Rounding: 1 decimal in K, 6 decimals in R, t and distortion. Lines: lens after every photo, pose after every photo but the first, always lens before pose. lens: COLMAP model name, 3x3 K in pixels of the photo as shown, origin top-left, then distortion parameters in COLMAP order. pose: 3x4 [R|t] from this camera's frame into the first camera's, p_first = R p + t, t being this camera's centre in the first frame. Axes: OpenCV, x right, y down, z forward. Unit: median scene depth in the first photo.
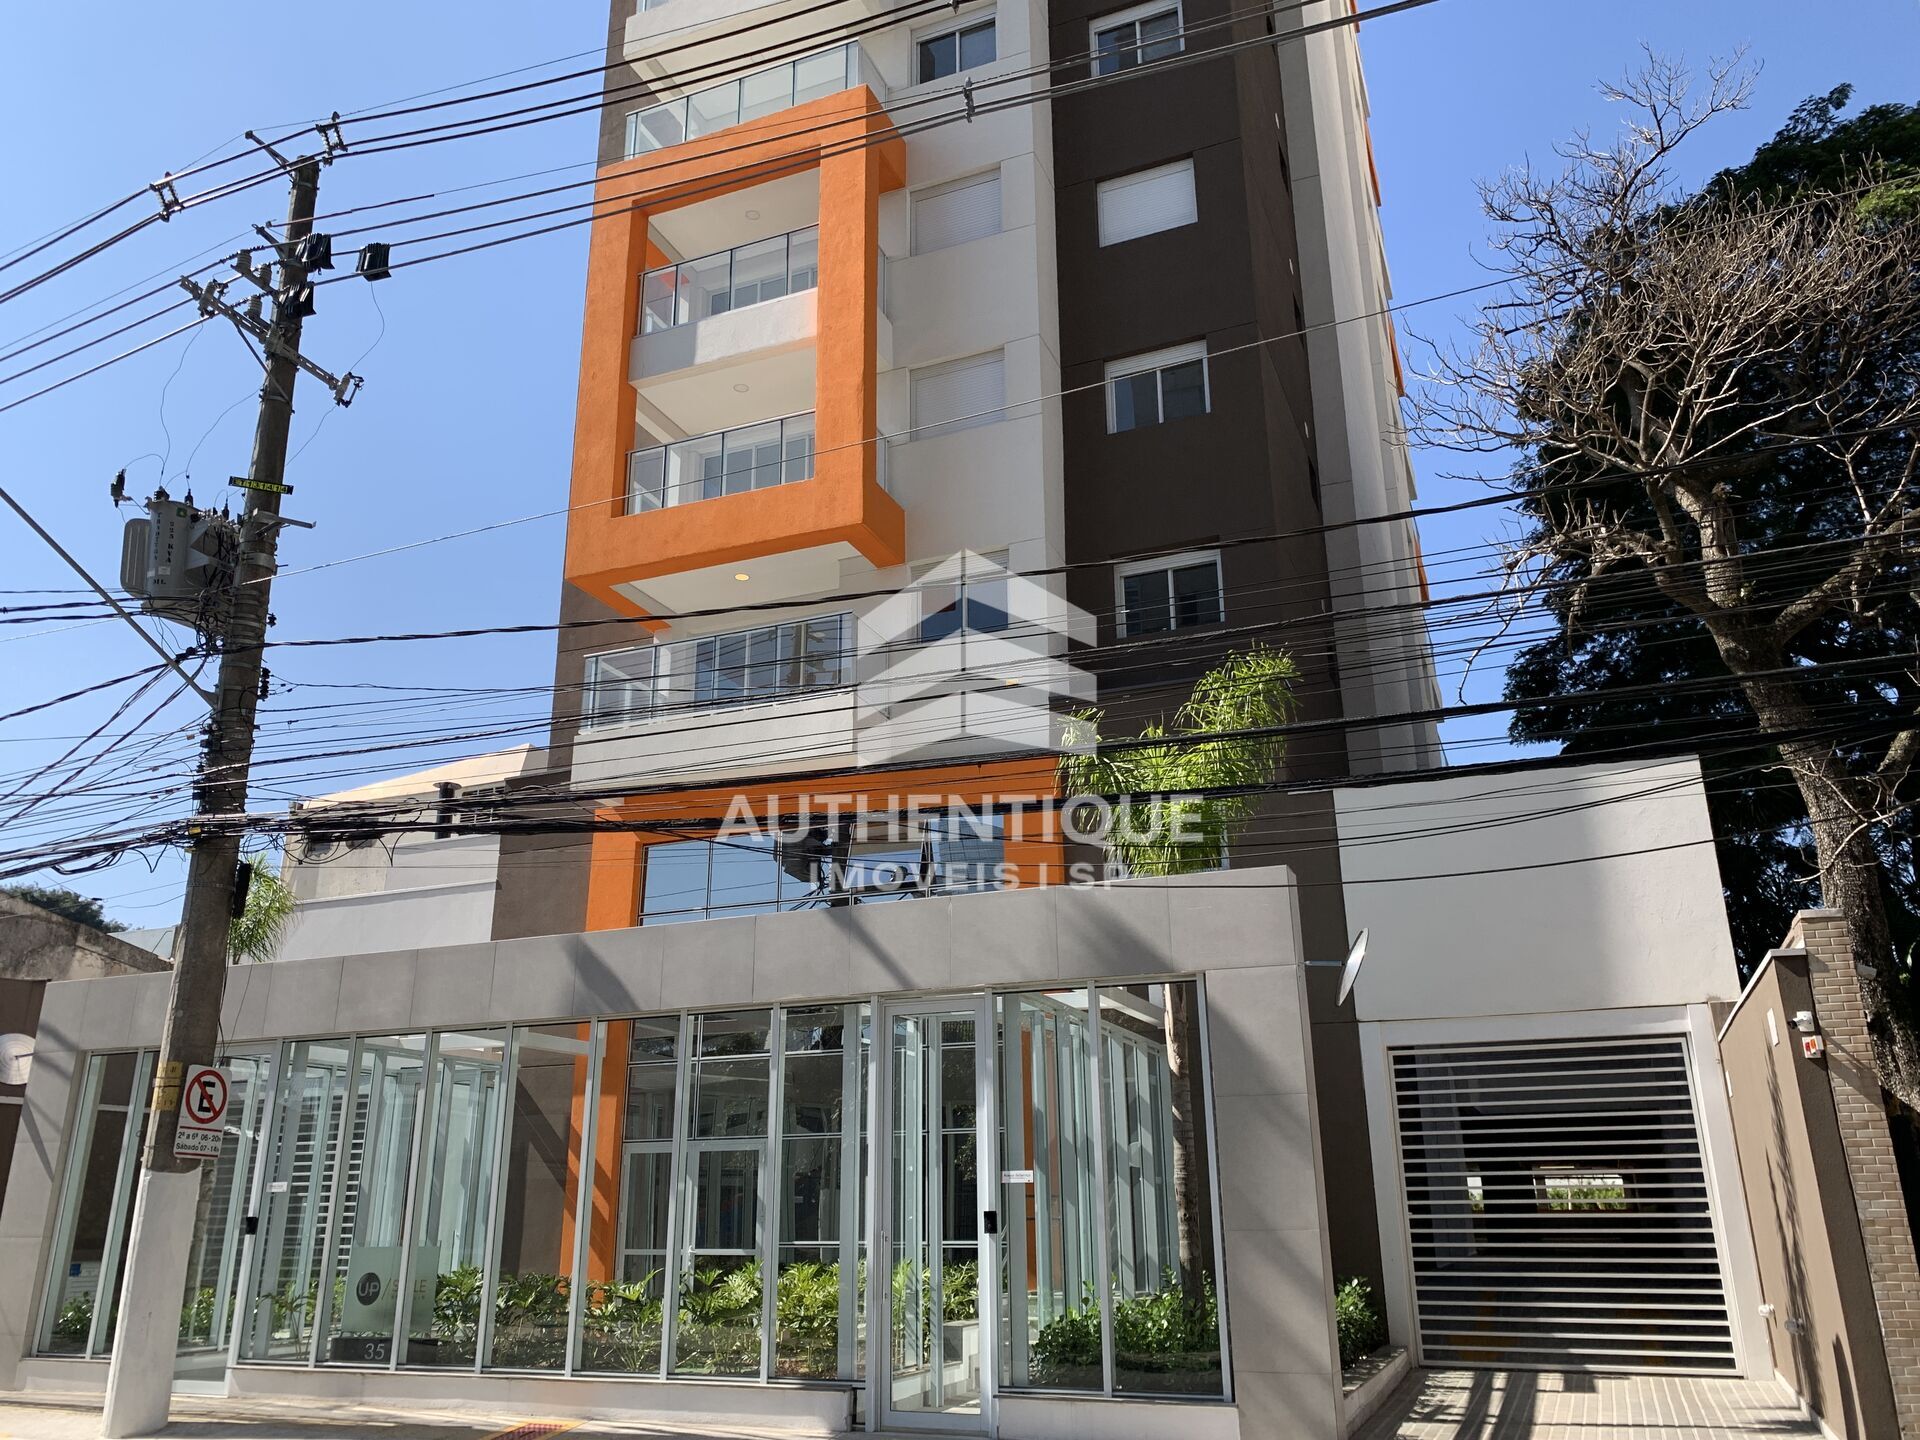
lens RADIAL K [[1485.7, 0, 936.4], [0, 1485.7, 714.6], [0, 0, 1]] dist [0.030844, -0.039218]
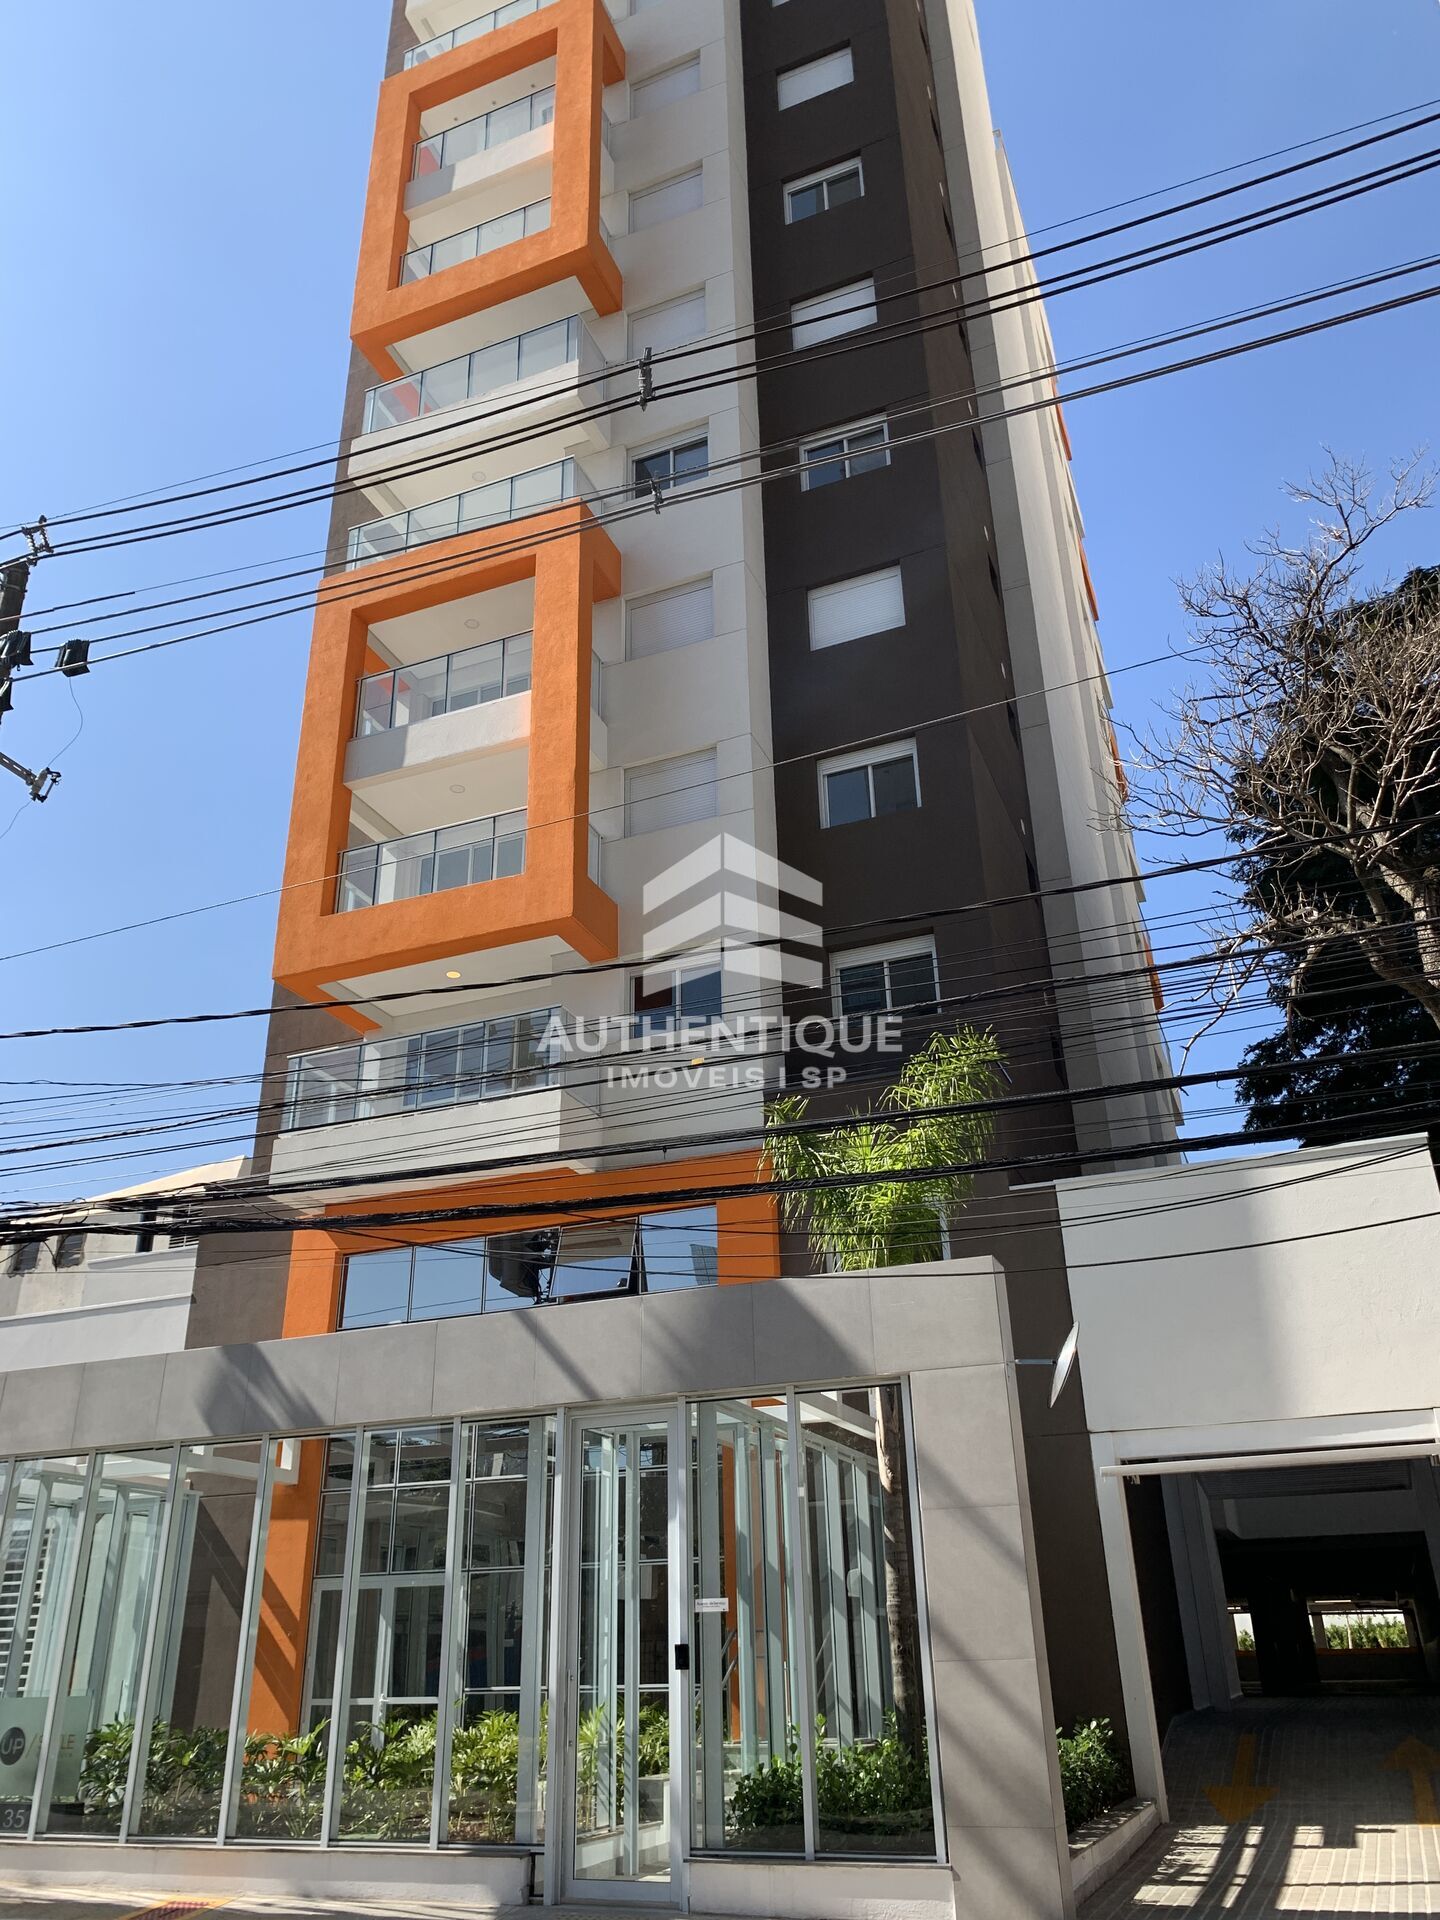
lens RADIAL K [[1485.7, 0, 699.9], [0, 1485.7, 945.6], [0, 0, 1]] dist [0.030844, -0.039218]
pose [[0.999927, -0.008368, 0.008726, 0.032451], [0.009392, 0.992129, -0.124864, 0.016630], [-0.007613, 0.124937, 0.992135, 0.029042]]
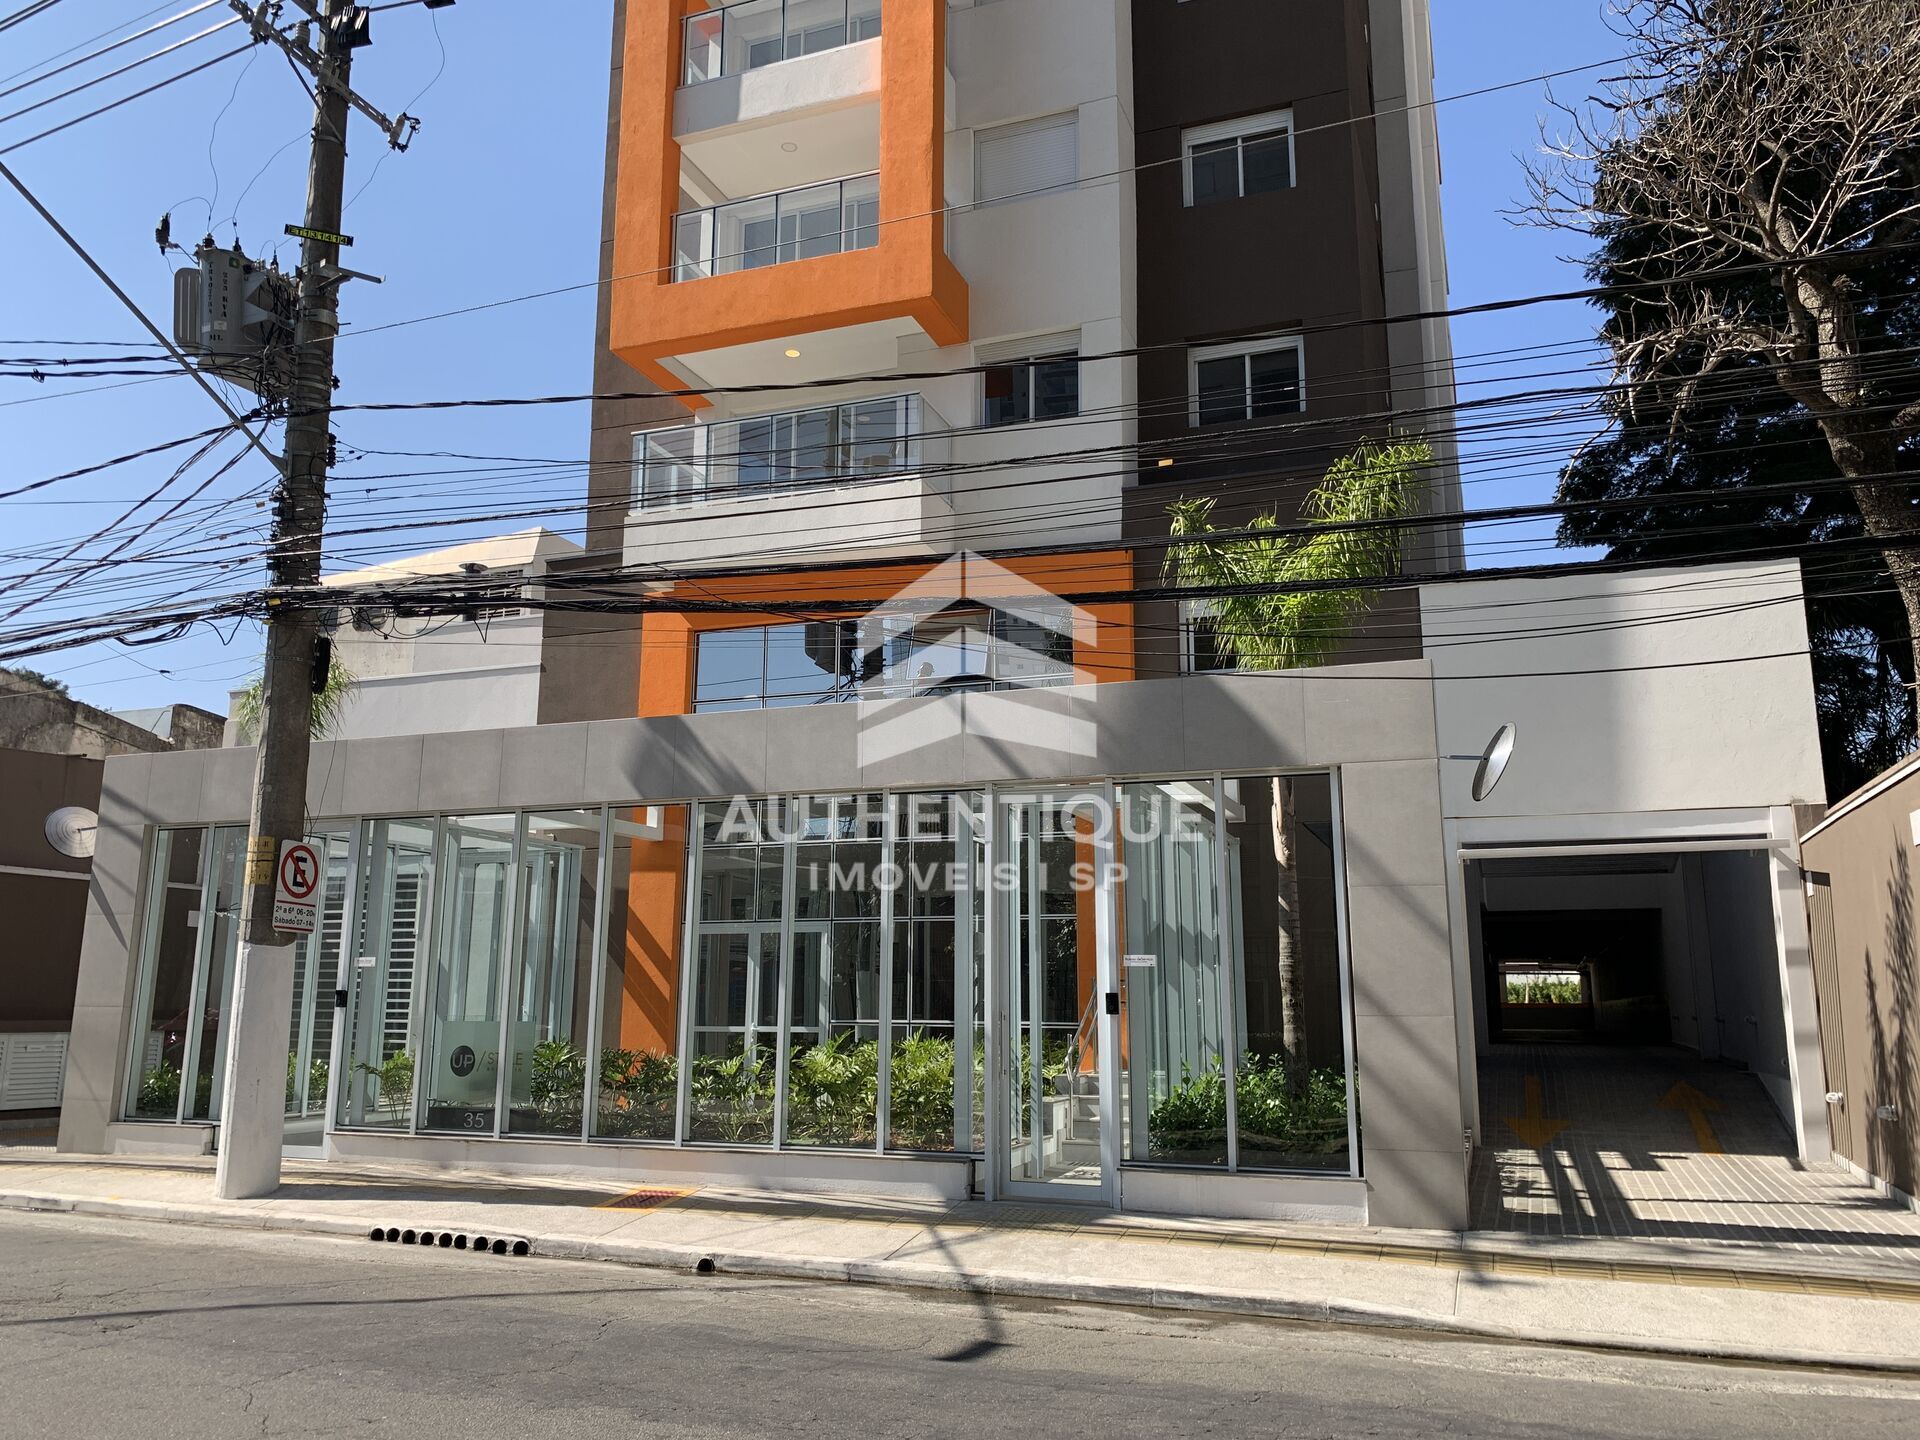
lens RADIAL K [[1485.7, 0, 931.6], [0, 1485.7, 716.1], [0, 0, 1]] dist [0.030844, -0.039218]
pose [[0.999420, 0.018984, 0.028261, -0.089231], [-0.022628, 0.990616, 0.134790, 0.010158], [-0.025437, -0.135351, 0.990471, 0.023471]]
